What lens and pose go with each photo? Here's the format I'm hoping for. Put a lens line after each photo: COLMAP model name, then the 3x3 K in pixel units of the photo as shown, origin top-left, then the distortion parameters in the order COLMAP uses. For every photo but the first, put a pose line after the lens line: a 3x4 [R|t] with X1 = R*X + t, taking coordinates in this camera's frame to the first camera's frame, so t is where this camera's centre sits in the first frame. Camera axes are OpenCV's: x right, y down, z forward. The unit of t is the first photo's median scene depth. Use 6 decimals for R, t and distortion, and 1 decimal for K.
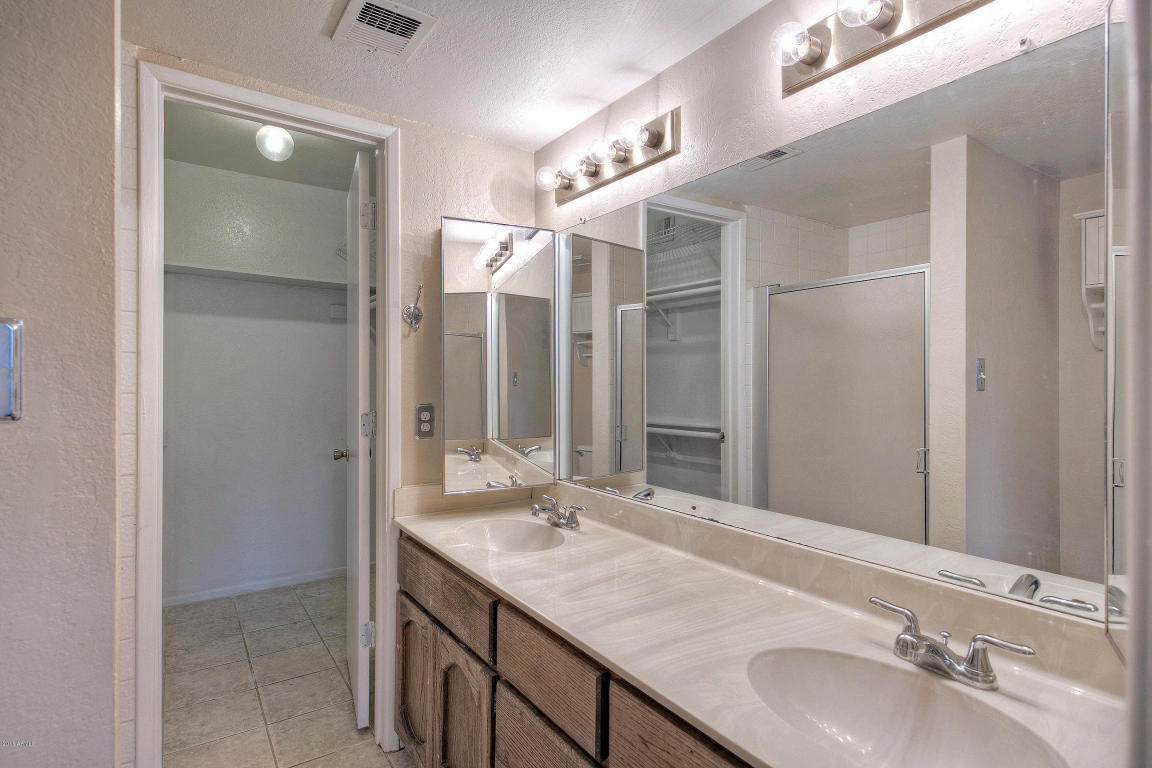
lens RADIAL K [[576.8, 0, 575.6], [0, 576.8, 383.9], [0, 0, 1]] dist [0.003654, 0.000188]
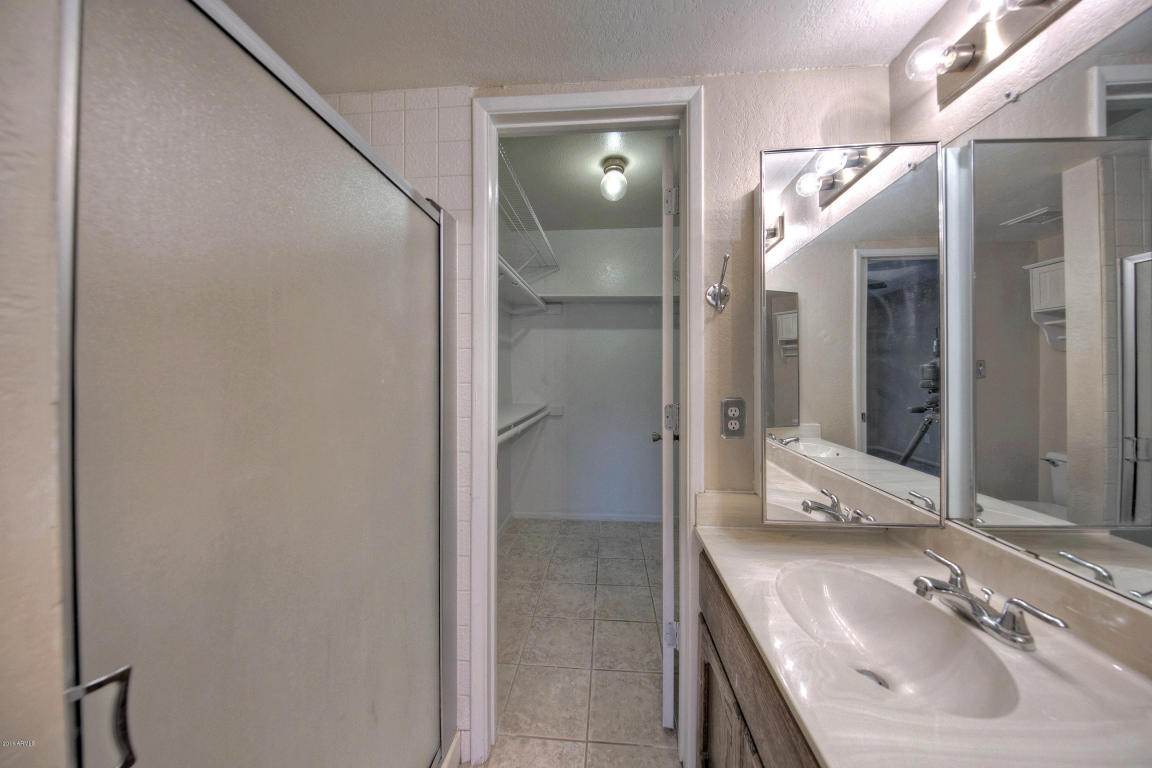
lens RADIAL K [[364.3, 0, 576.0], [0, 364.3, 373.9], [0, 0, 1]] dist [-0.002025, -0.000132]
pose [[0.770457, -0.002188, -0.637489, -0.095313], [0.001351, 0.999997, -0.001799, -0.000260], [0.637491, 0.000525, 0.770458, 0.431081]]
